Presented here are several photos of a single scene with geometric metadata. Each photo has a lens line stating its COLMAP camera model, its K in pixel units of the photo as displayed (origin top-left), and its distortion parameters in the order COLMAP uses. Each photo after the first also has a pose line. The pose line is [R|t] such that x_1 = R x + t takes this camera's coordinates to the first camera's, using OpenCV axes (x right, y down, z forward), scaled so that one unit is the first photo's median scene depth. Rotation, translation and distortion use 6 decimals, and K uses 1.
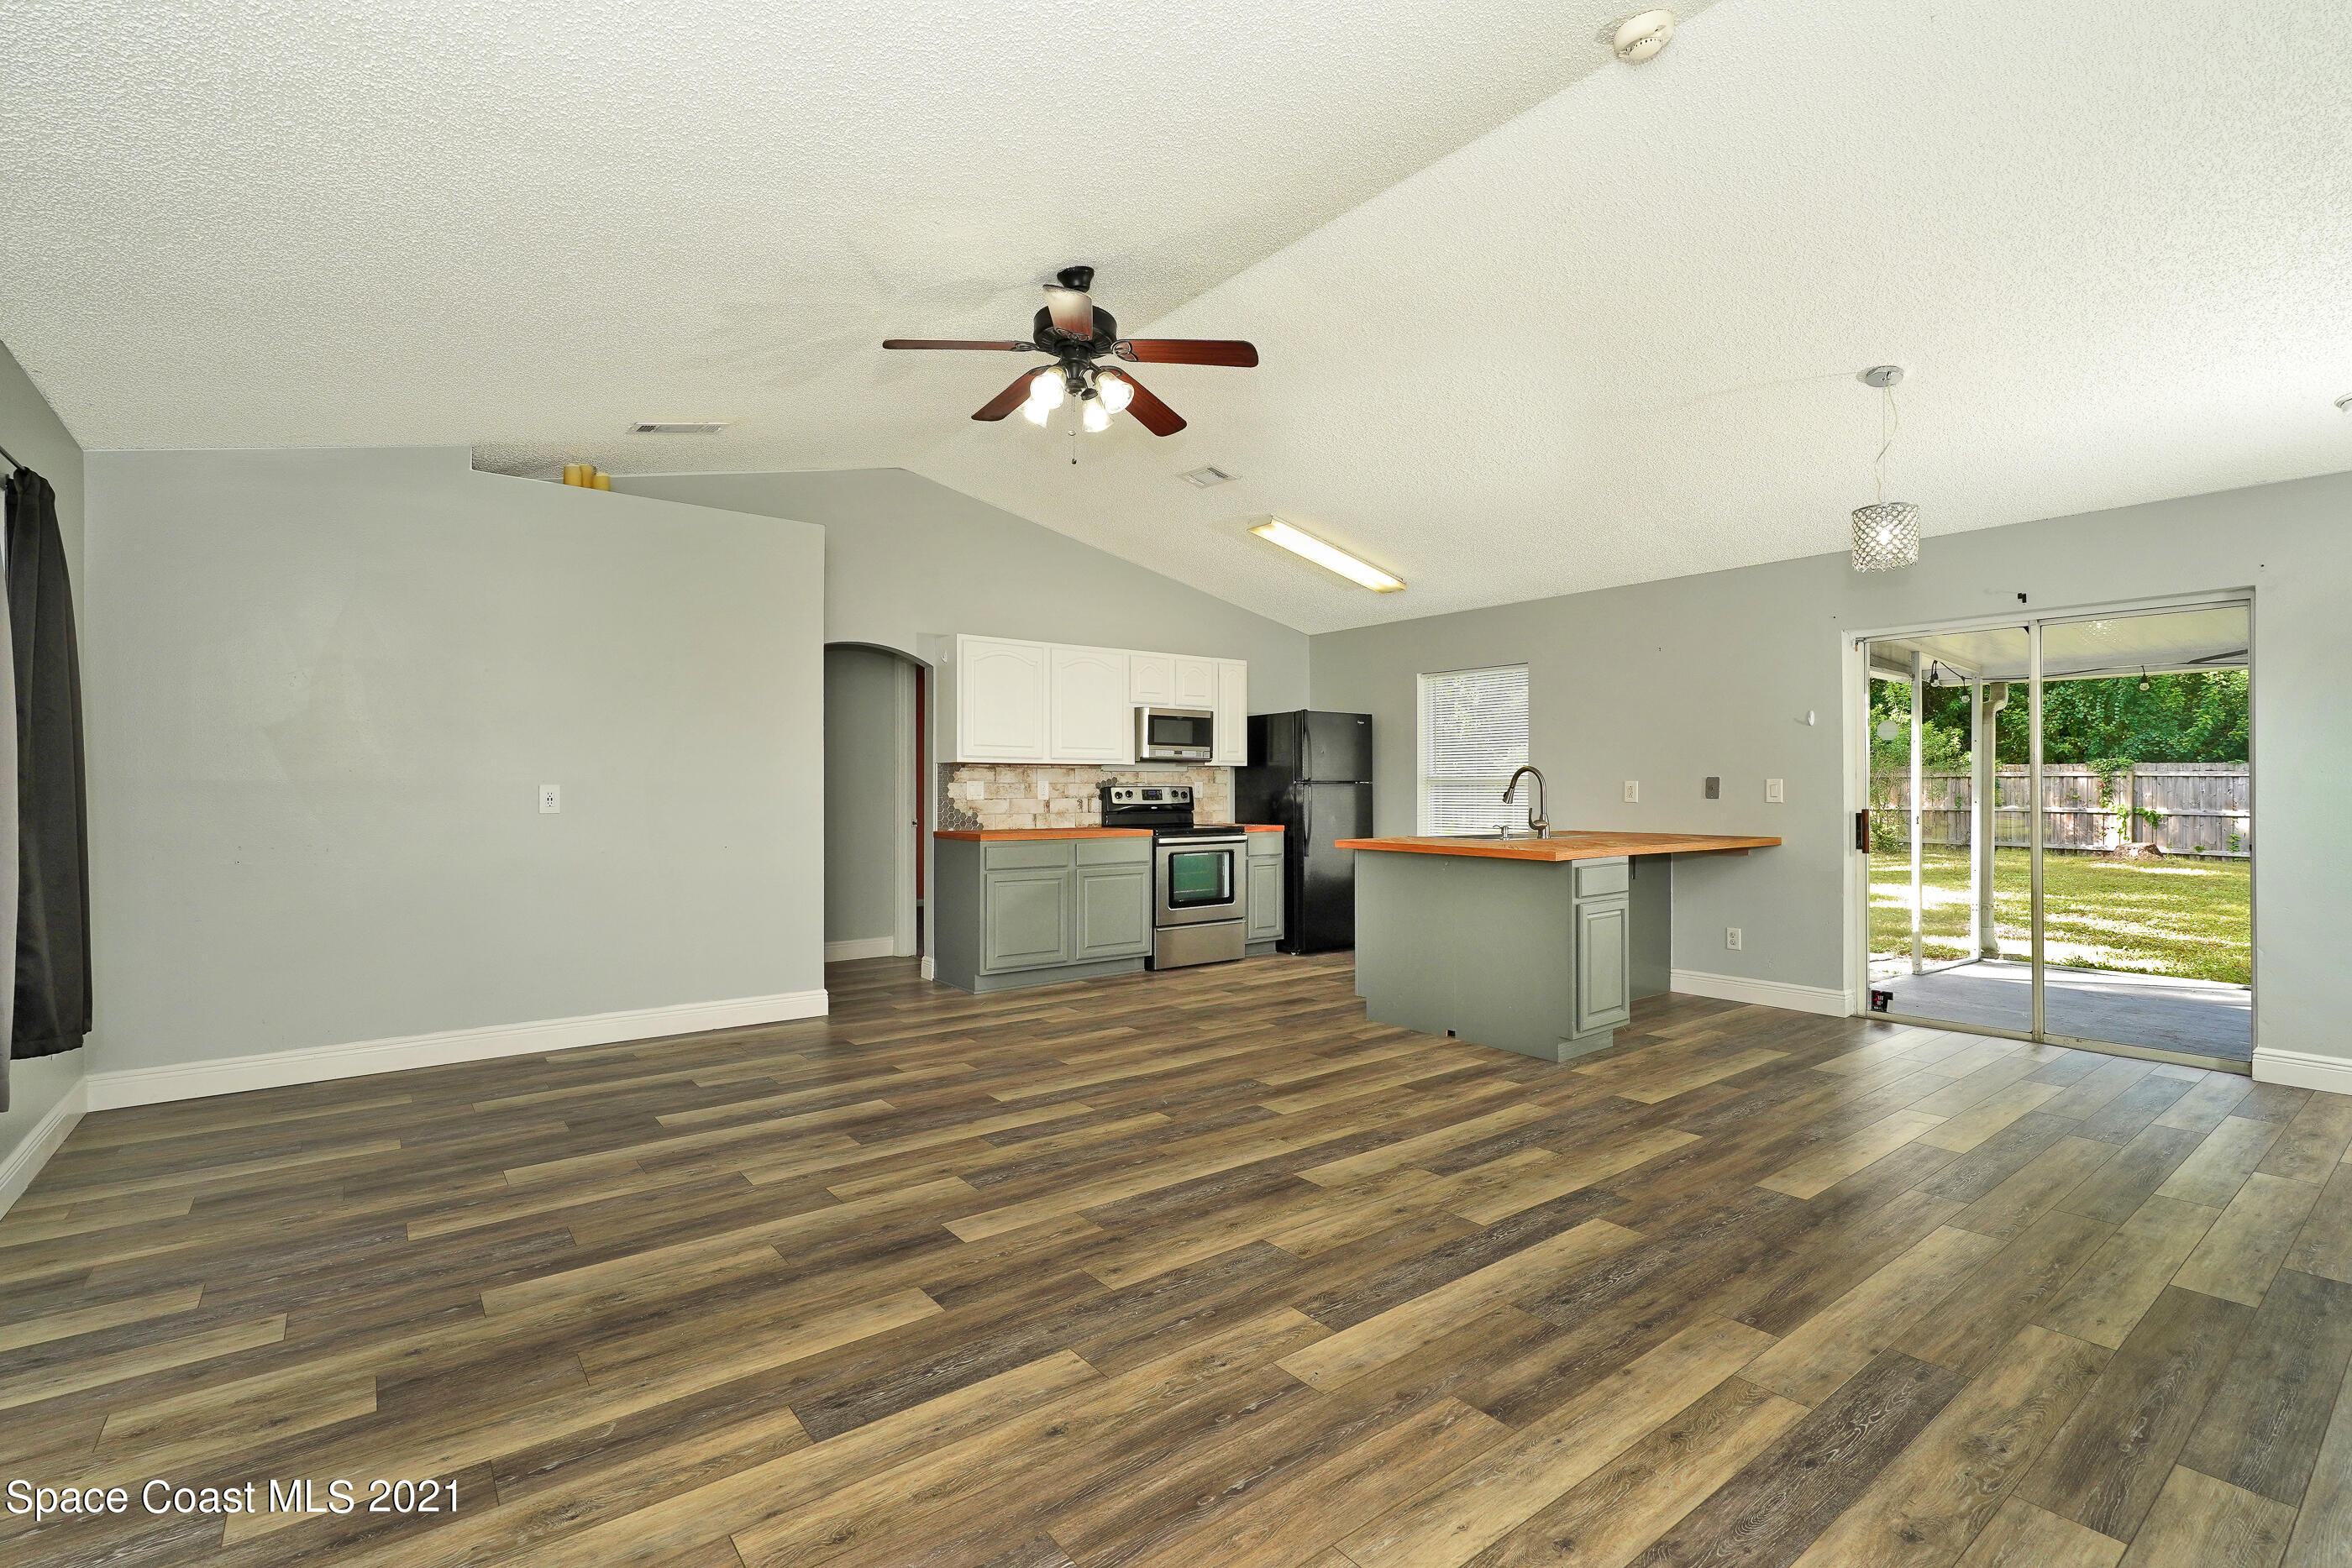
lens RADIAL K [[1064.8, 0, 1176.0], [0, 1064.8, 784.0], [0, 0, 1]] dist [0.000359, 0.000397]
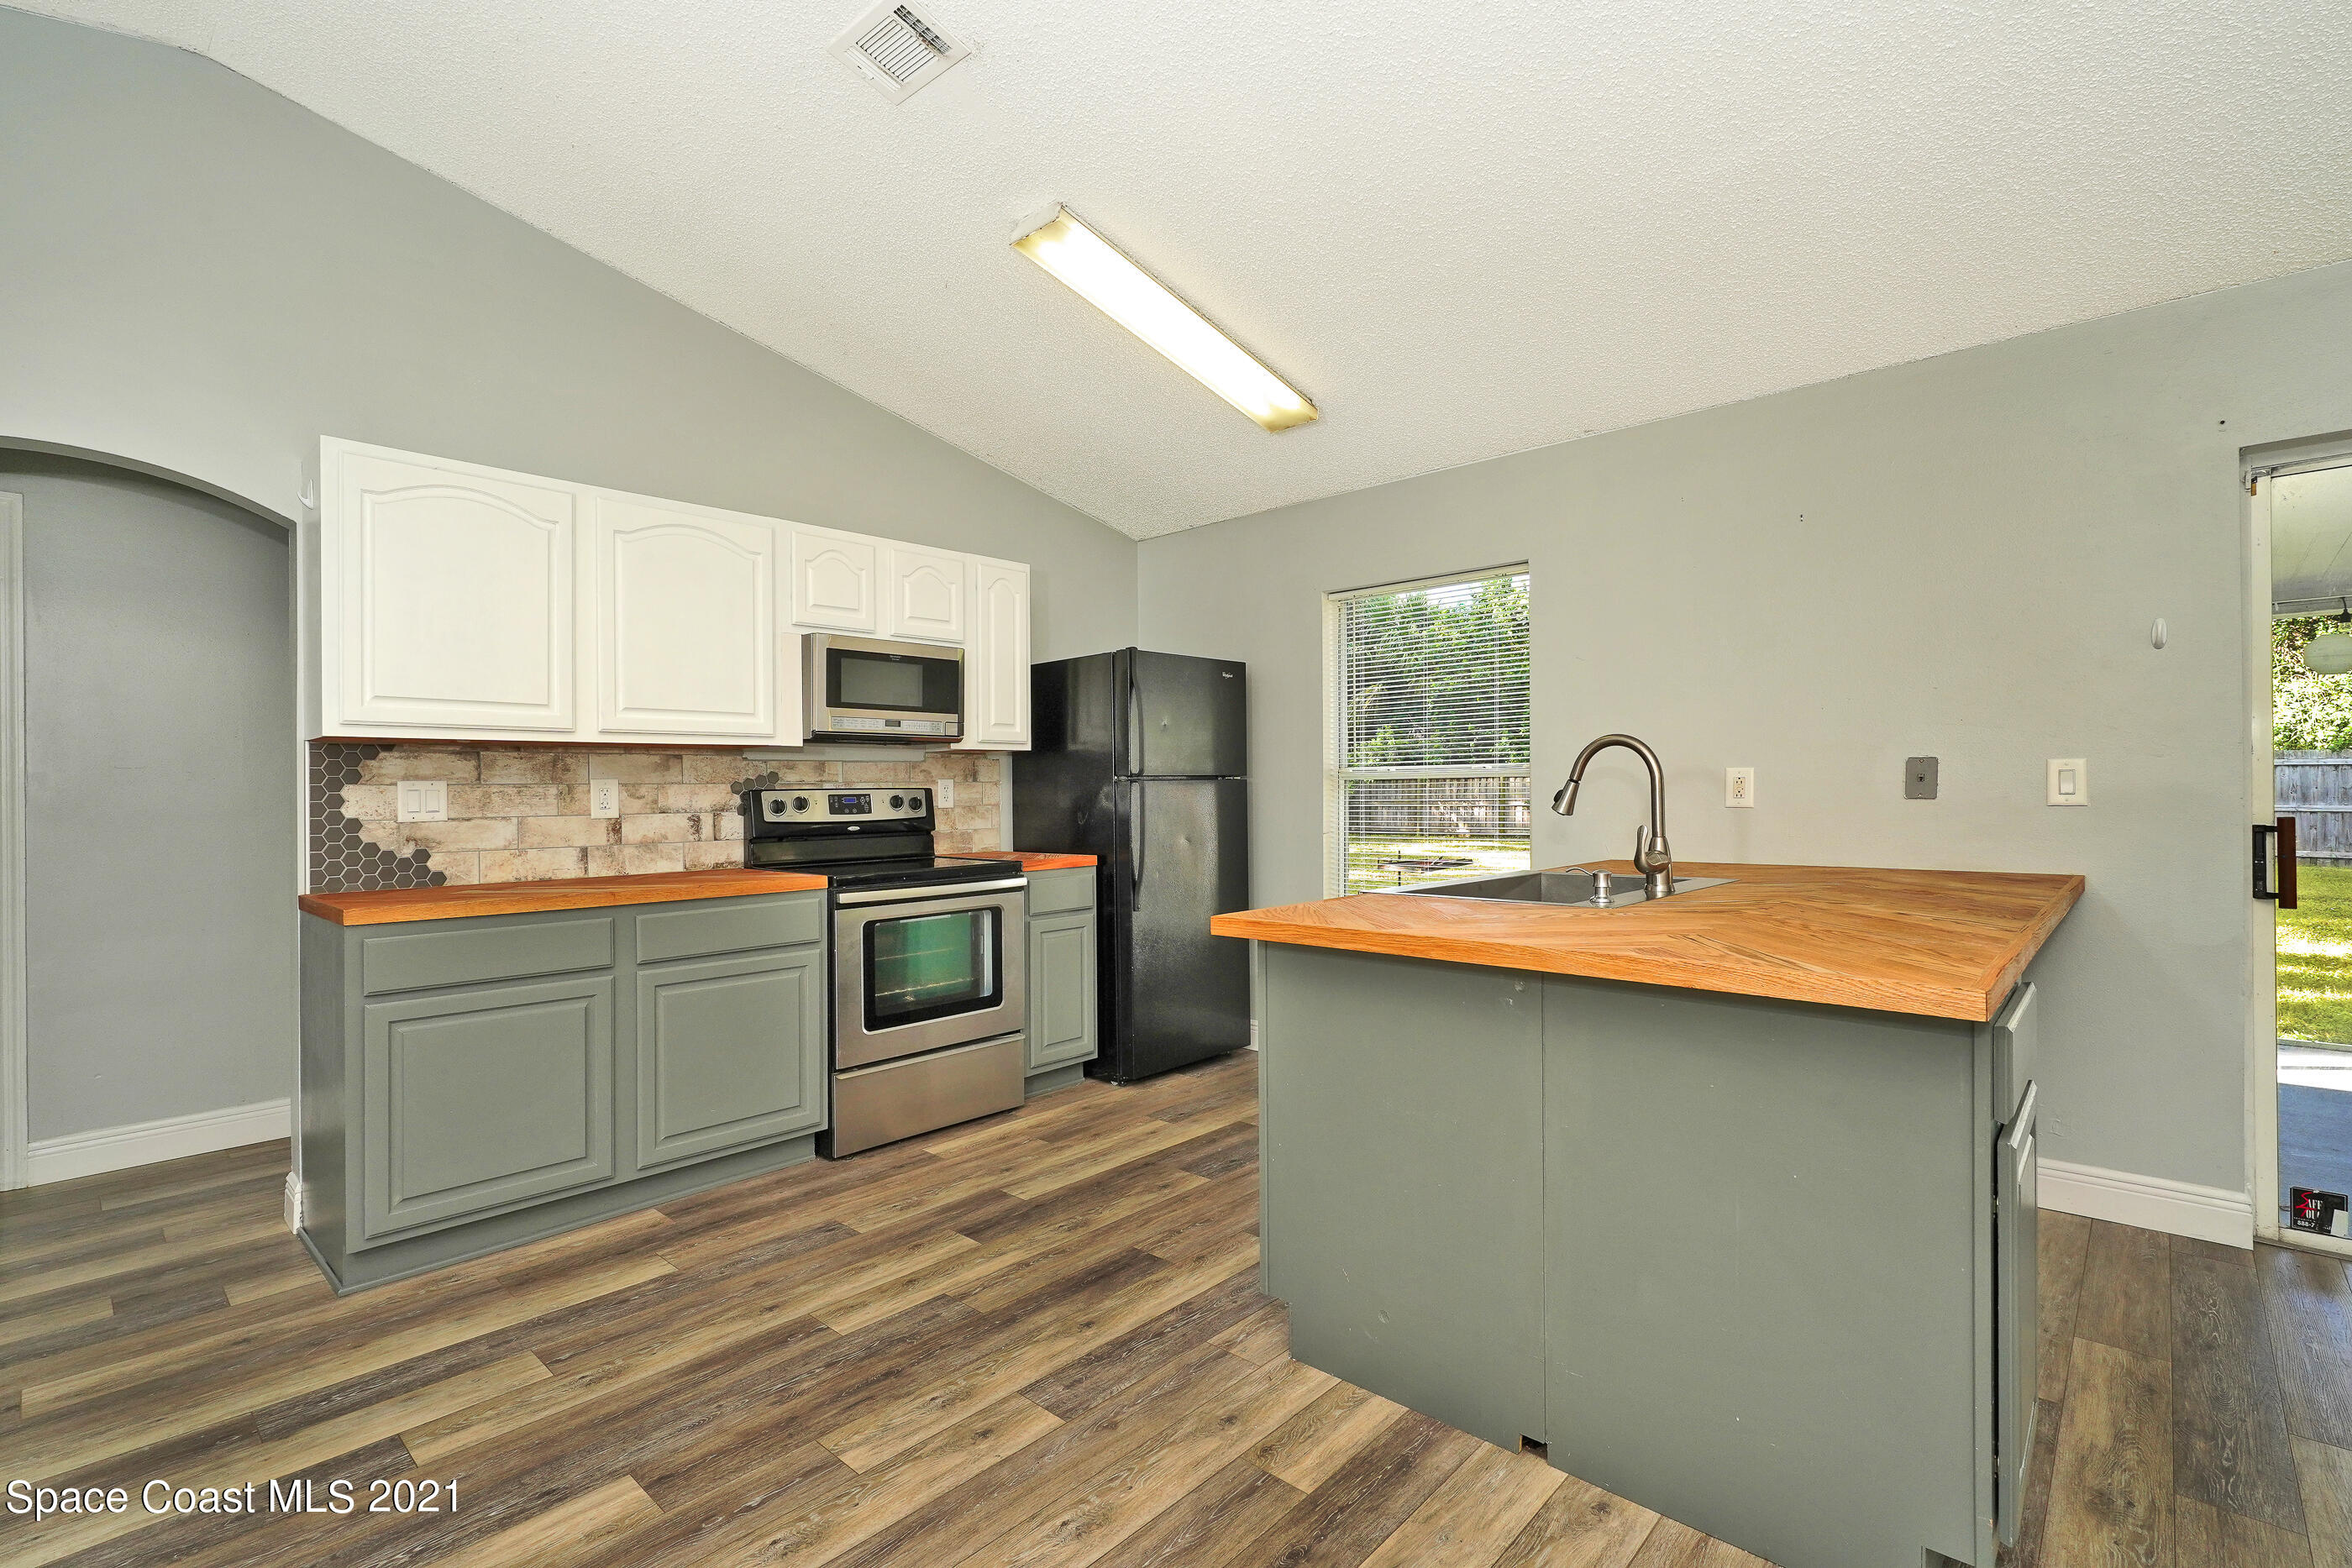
lens RADIAL K [[1064.8, 0, 1176.0], [0, 1064.8, 784.0], [0, 0, 1]] dist [0.000359, 0.000397]
pose [[0.985949, -0.010579, 0.166710, 0.049057], [0.010903, 0.999940, -0.001028, 0.002372], [-0.166689, 0.002832, 0.986005, 0.433167]]
